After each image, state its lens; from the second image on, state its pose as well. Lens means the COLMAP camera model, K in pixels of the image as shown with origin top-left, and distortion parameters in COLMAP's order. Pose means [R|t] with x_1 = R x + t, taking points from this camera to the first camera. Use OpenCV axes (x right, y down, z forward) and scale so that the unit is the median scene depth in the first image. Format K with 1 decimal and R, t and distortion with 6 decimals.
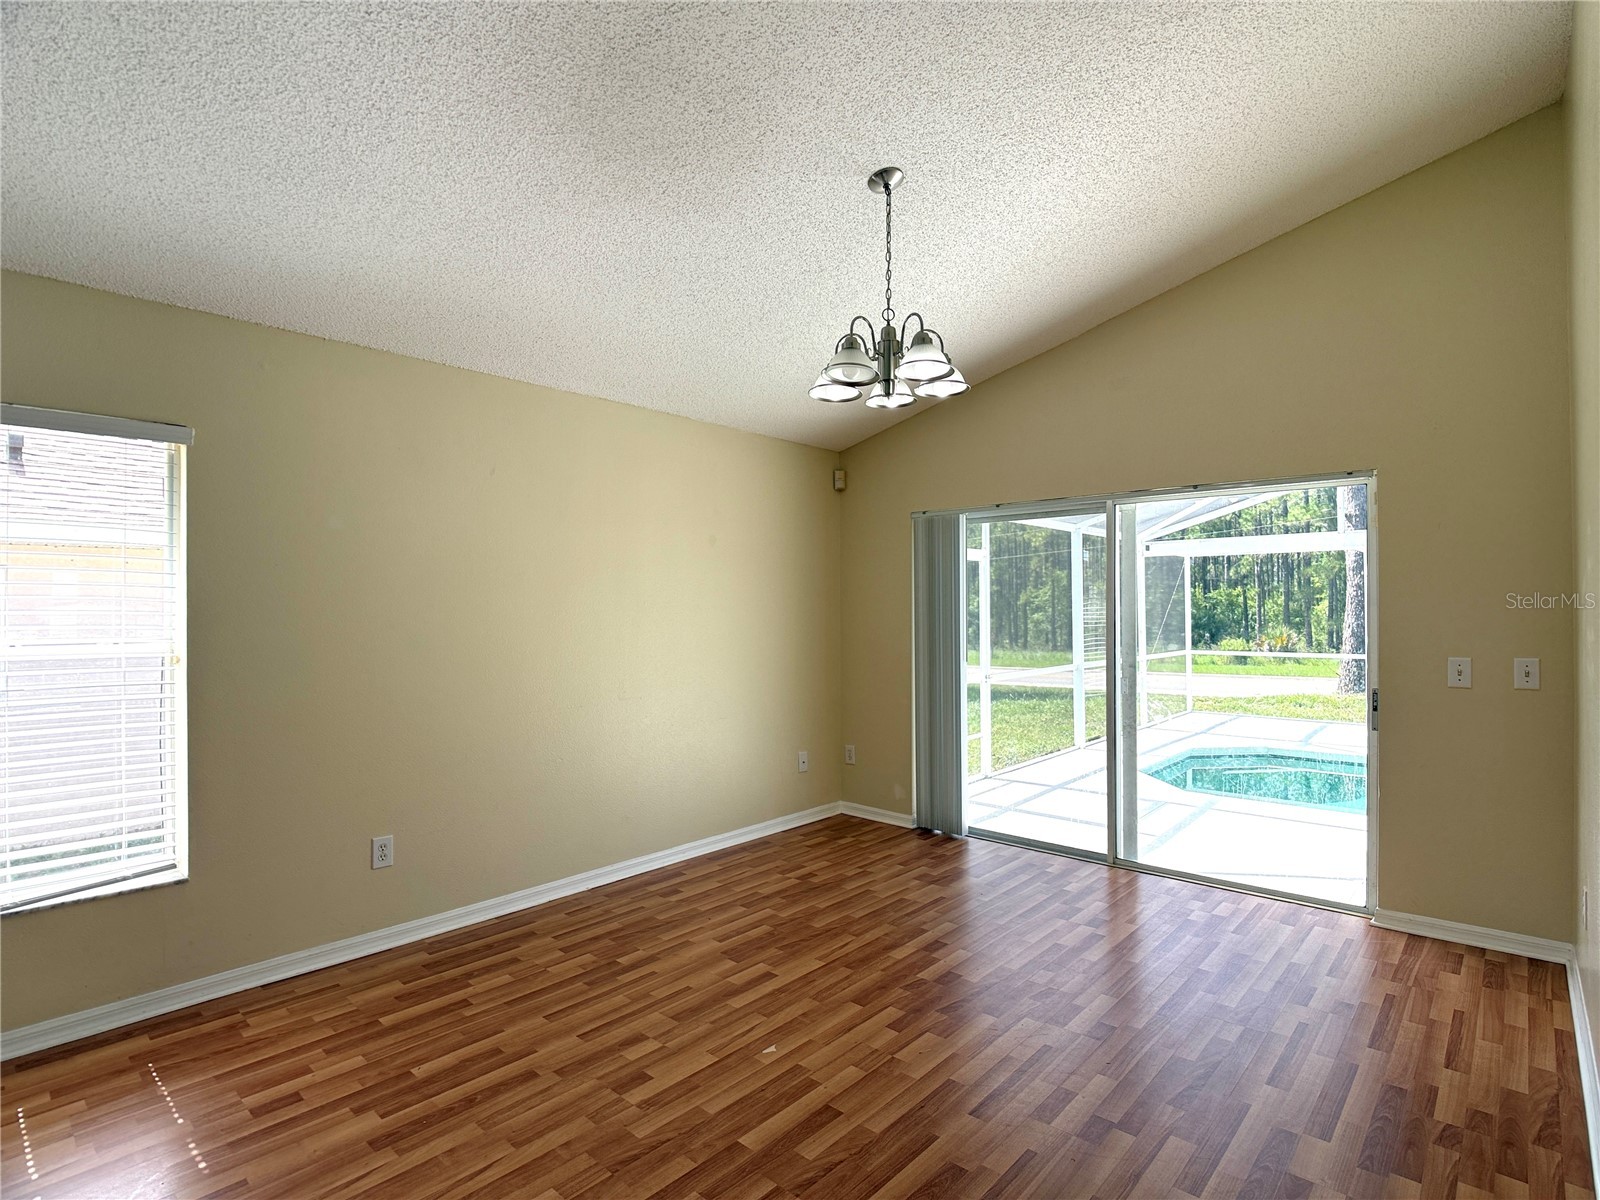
lens RADIAL K [[812.8, 0, 822.6], [0, 812.8, 618.0], [0, 0, 1]] dist [-0.006428, -0.000949]
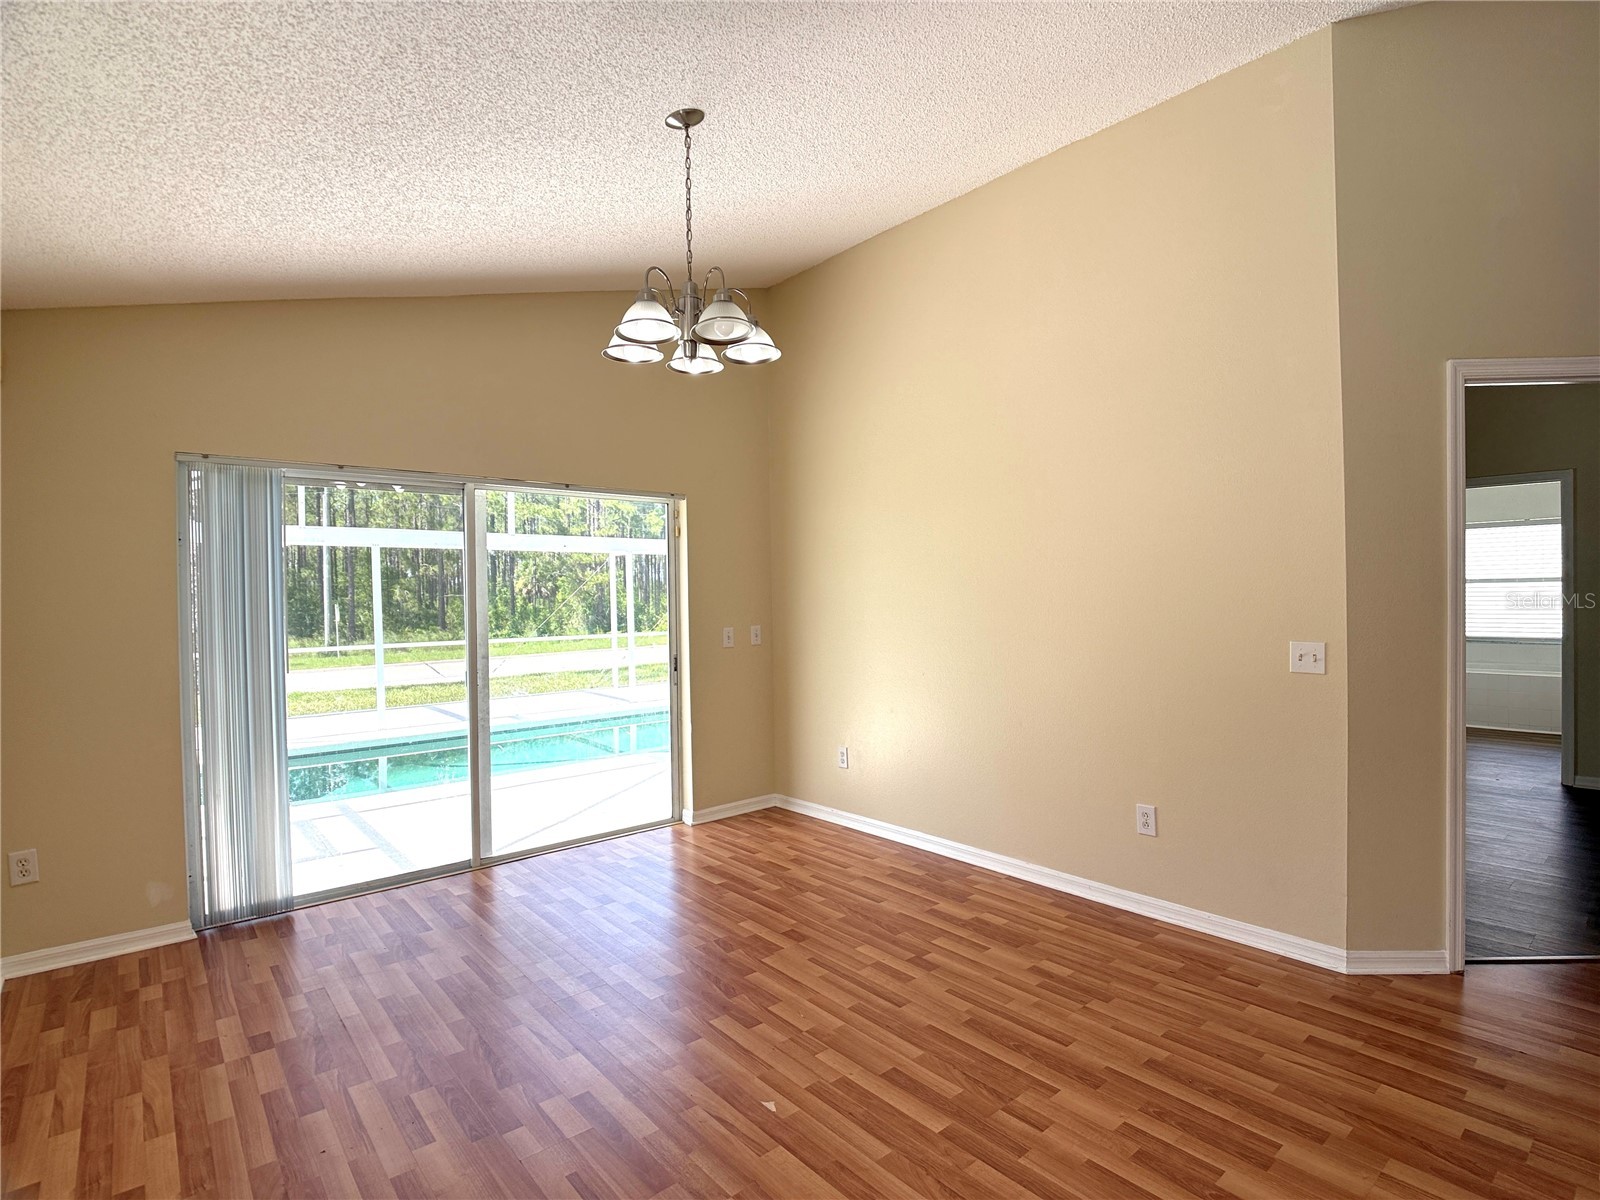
lens RADIAL K [[807.6, 0, 809.8], [0, 807.6, 603.5], [0, 0, 1]] dist [-0.008553, -0.005700]
pose [[0.143118, -0.008549, 0.989669, -0.892178], [0.021953, 0.999744, 0.005461, 0.000210], [-0.989462, 0.020944, 0.143269, 0.828317]]
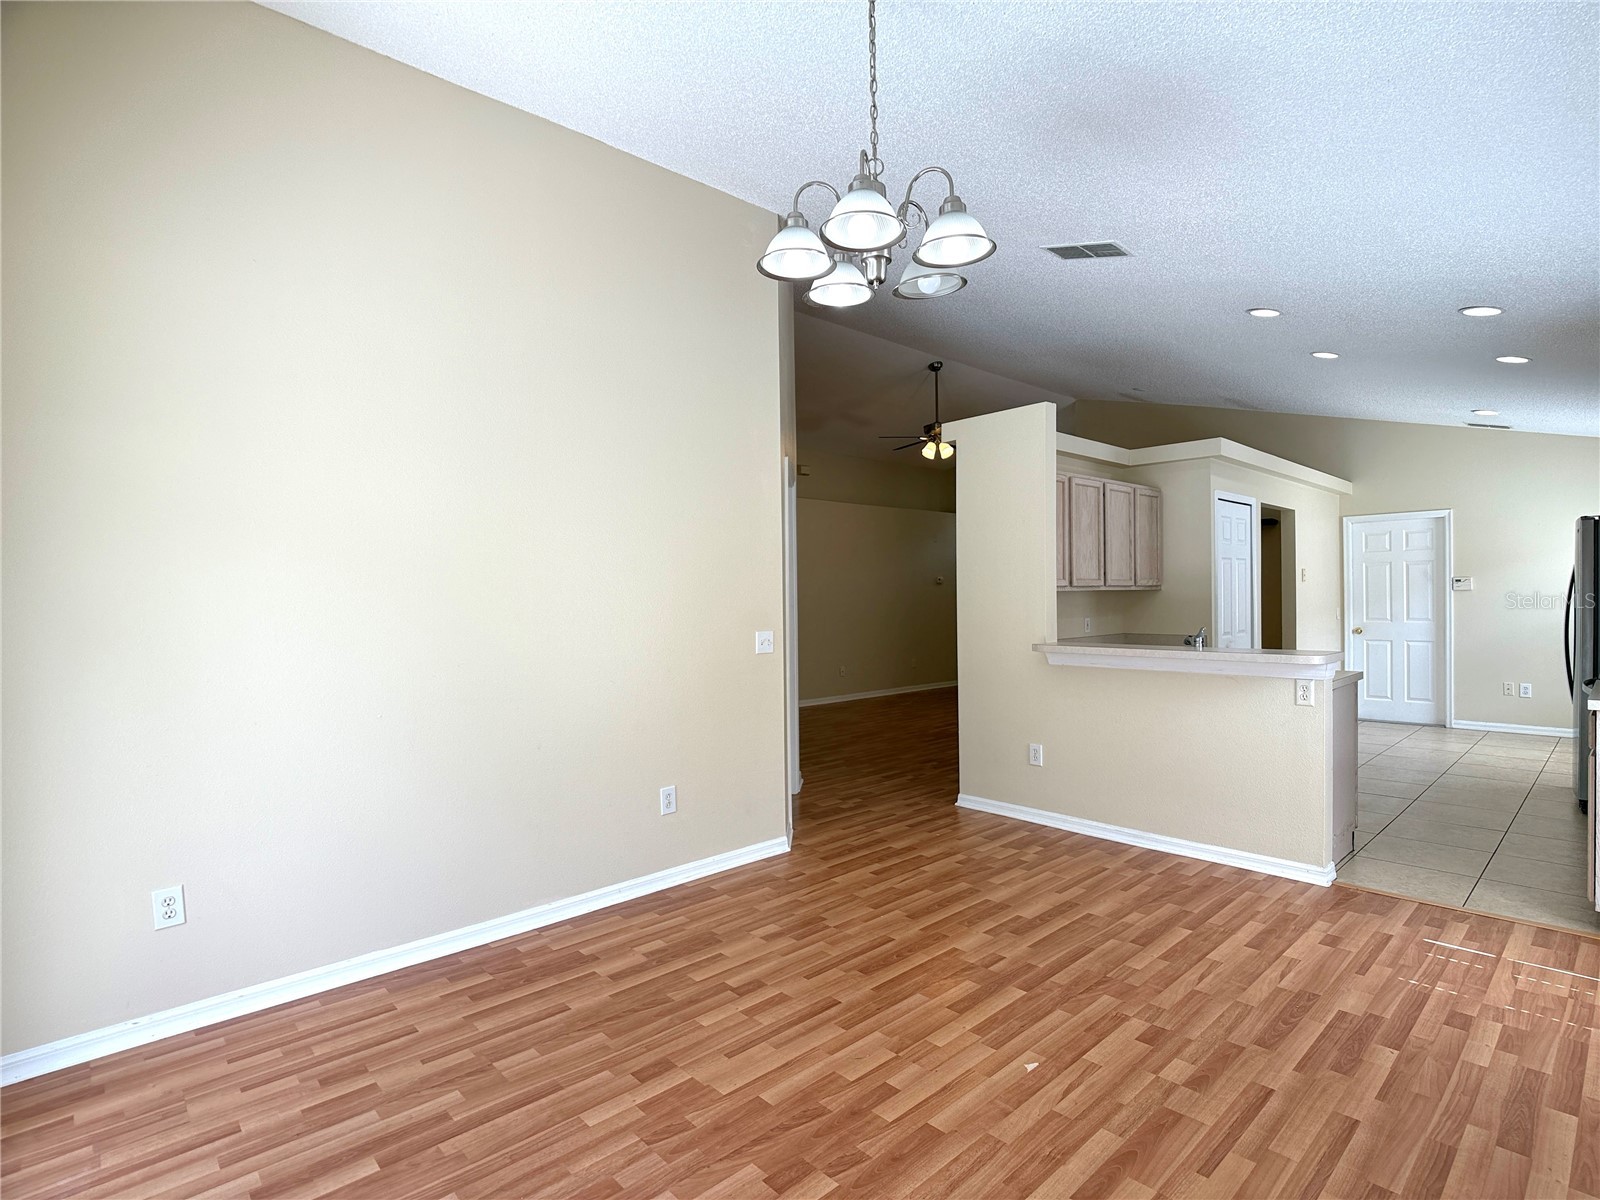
lens RADIAL K [[807.6, 0, 809.8], [0, 807.6, 603.5], [0, 0, 1]] dist [-0.008553, -0.005700]
pose [[-0.994365, 0.016340, 0.104742, 0.079788], [0.018358, 0.999663, 0.018334, -0.008466], [-0.104407, 0.020154, -0.994330, 1.915594]]
